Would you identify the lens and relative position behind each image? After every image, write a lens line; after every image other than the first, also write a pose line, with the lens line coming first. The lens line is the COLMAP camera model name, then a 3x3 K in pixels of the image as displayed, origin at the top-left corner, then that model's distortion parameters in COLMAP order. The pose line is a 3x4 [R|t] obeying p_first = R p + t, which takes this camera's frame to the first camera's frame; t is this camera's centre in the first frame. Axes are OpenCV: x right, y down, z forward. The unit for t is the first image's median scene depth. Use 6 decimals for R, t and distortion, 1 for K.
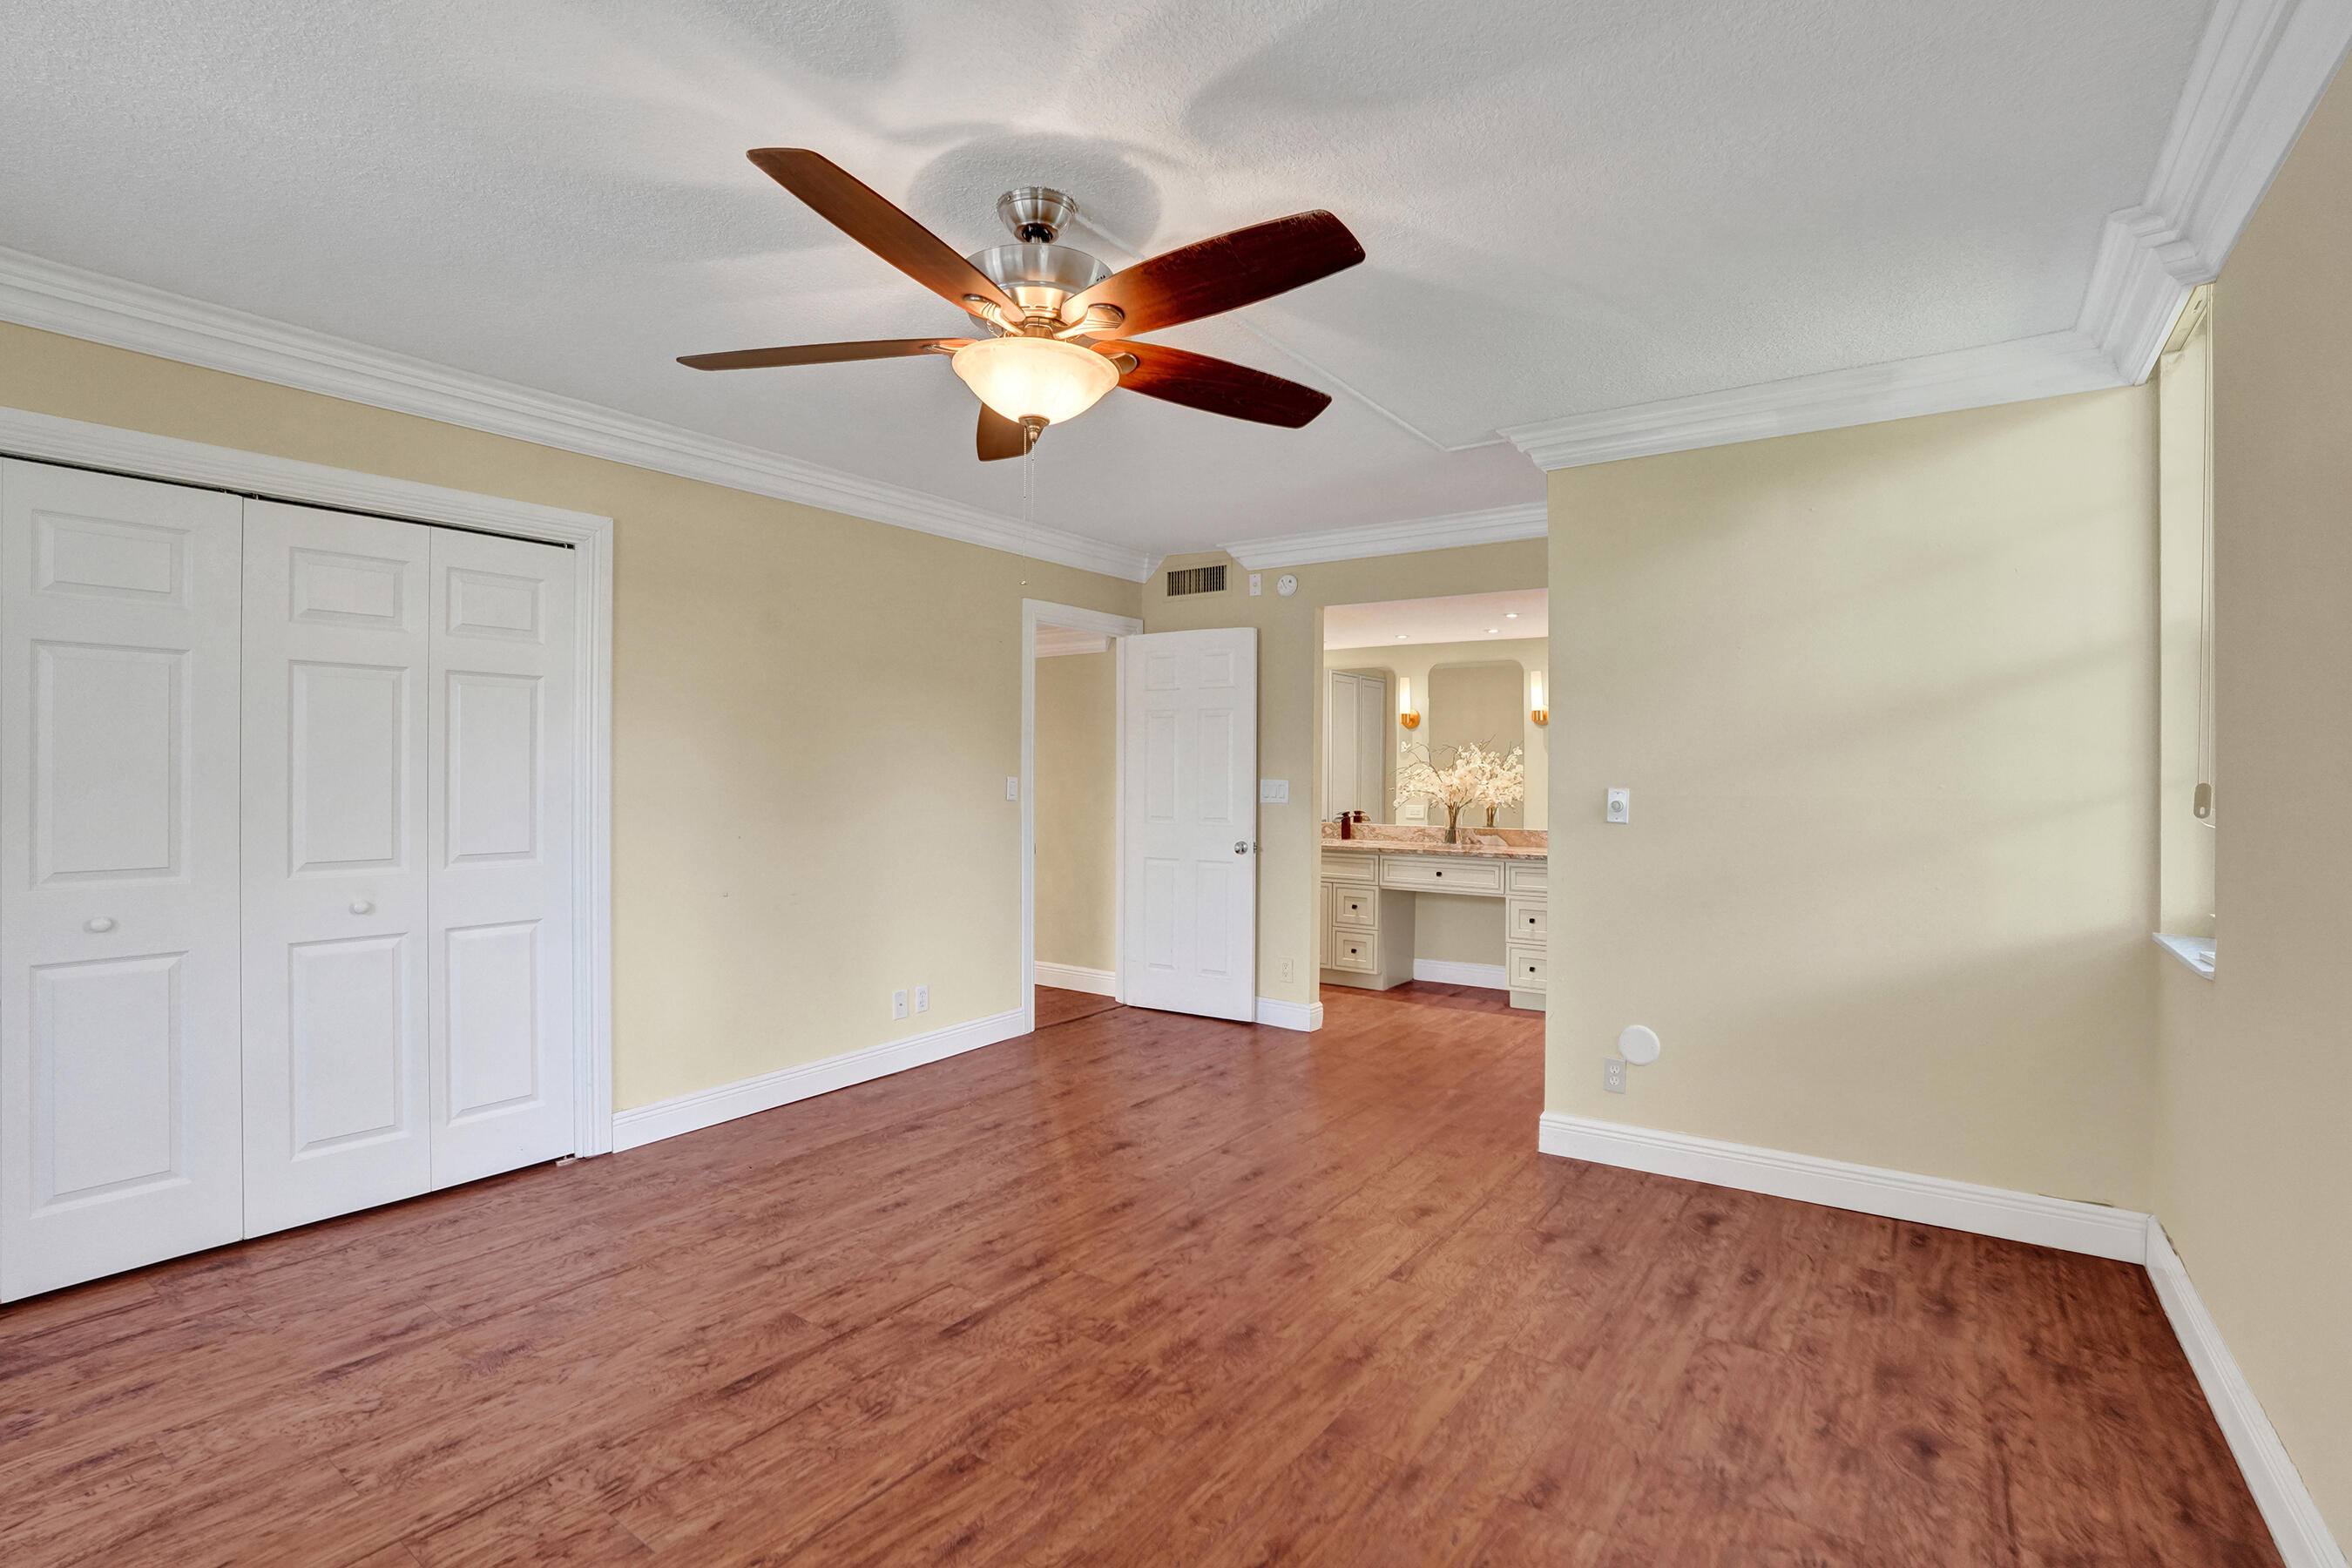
lens RADIAL K [[1098.3, 0, 1180.3], [0, 1098.3, 774.2], [0, 0, 1]] dist [-0.038925, 0.002930]
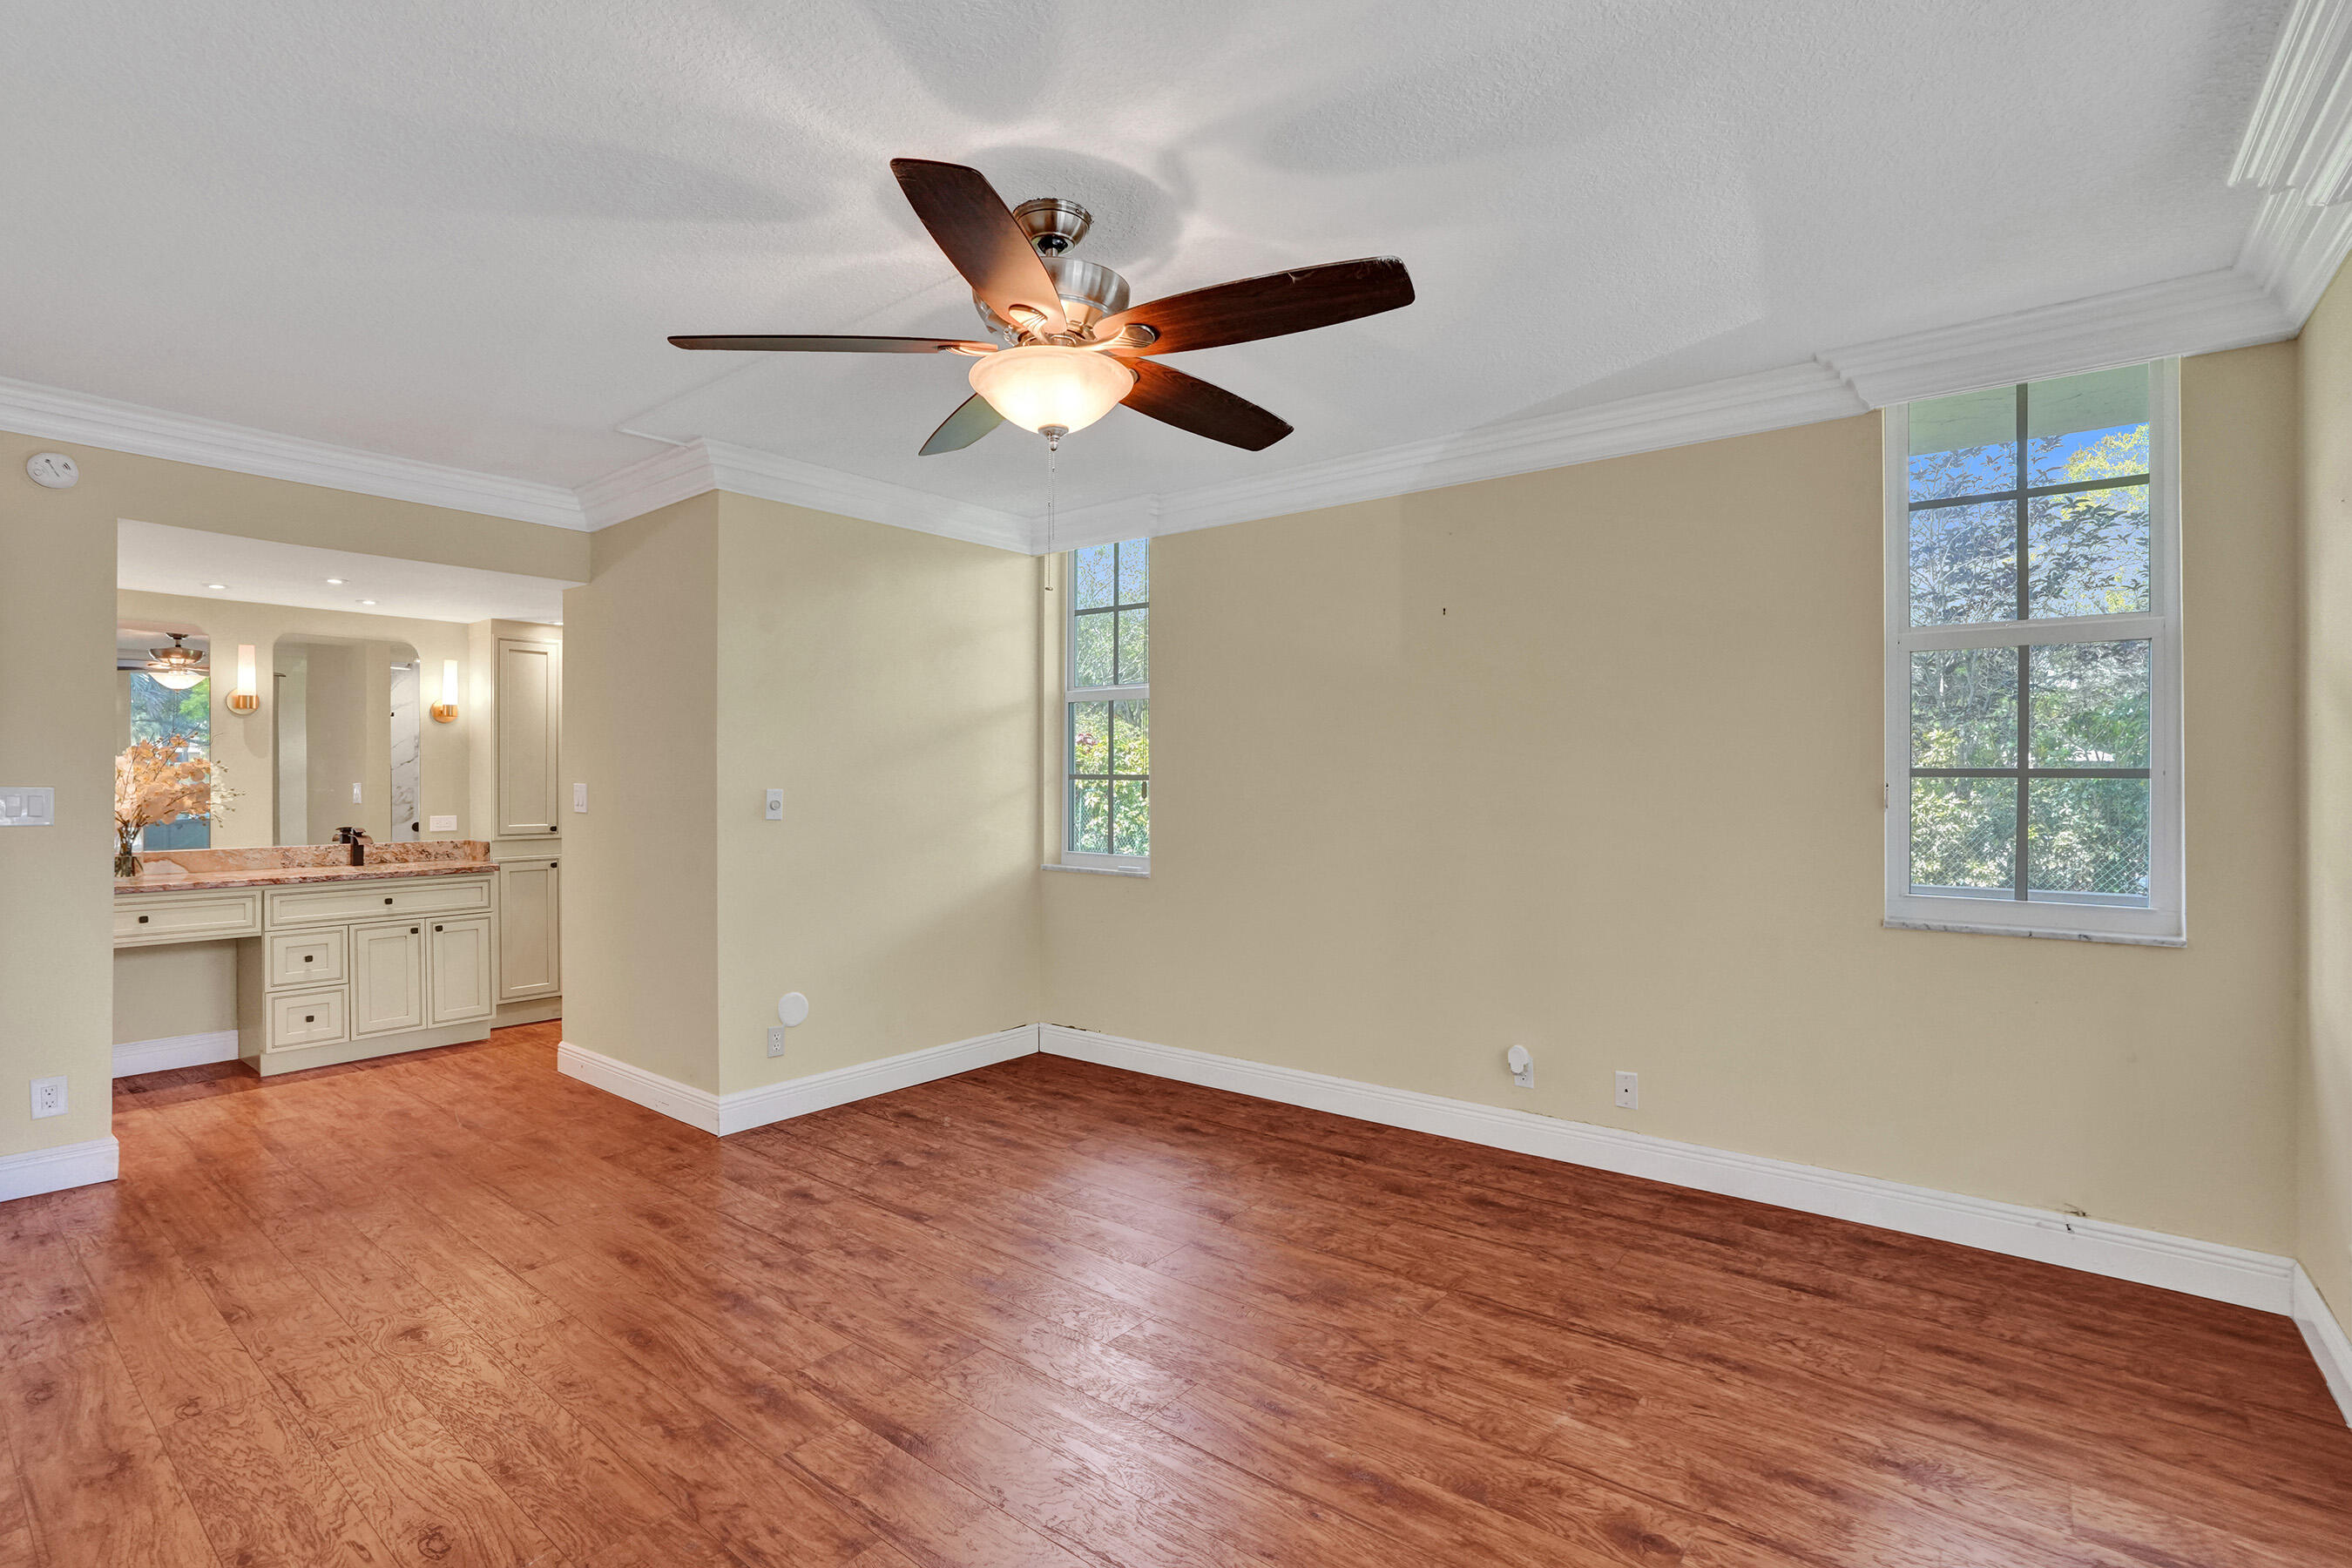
lens RADIAL K [[1098.3, 0, 1176.1], [0, 1098.3, 783.9], [0, 0, 1]] dist [-0.038925, 0.002930]
pose [[0.049470, -0.004206, 0.998767, -0.867038], [0.000734, 0.999991, 0.004174, 0.003593], [-0.998775, 0.000526, 0.049472, 0.640310]]
